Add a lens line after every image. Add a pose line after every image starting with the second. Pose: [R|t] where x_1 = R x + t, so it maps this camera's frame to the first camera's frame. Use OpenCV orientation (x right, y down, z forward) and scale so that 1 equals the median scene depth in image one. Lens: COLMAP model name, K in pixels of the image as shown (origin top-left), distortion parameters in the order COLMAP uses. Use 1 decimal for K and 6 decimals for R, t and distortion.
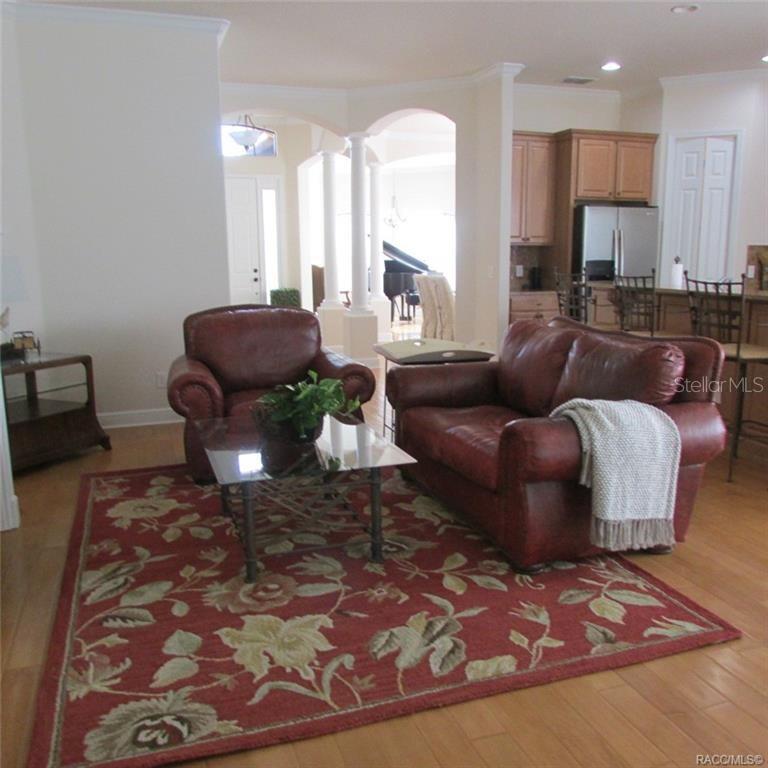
lens RADIAL K [[741.3, 0, 386.4], [0, 741.3, 383.3], [0, 0, 1]] dist [-0.020209, 0.000000]
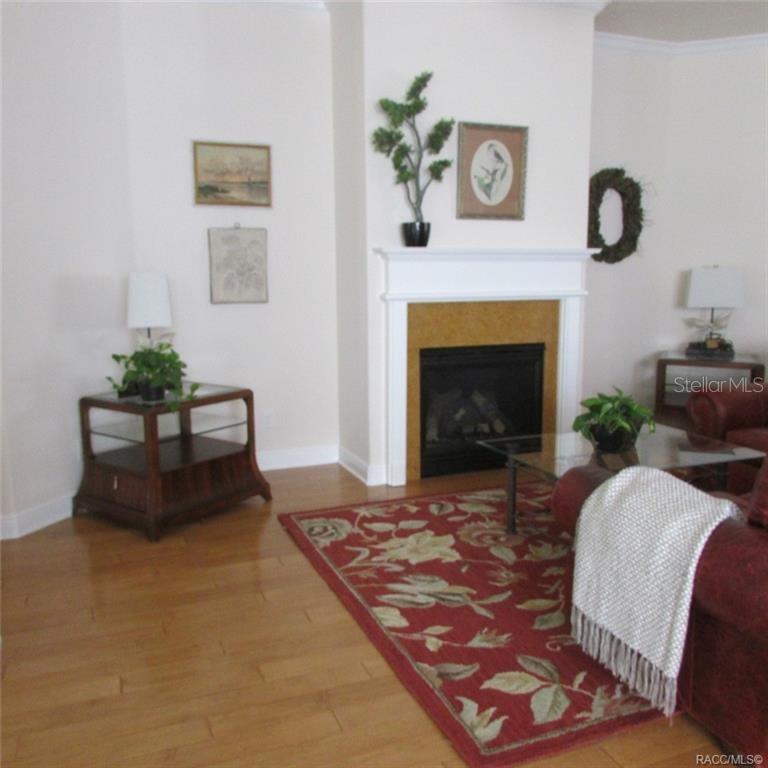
lens RADIAL K [[741.3, 0, 385.5], [0, 741.3, 382.4], [0, 0, 1]] dist [-0.020209, 0.000000]
pose [[0.061763, 0.172381, -0.983092, 1.078080], [-0.186832, 0.969559, 0.158271, -0.148054], [0.980448, 0.173898, 0.092089, 0.701622]]
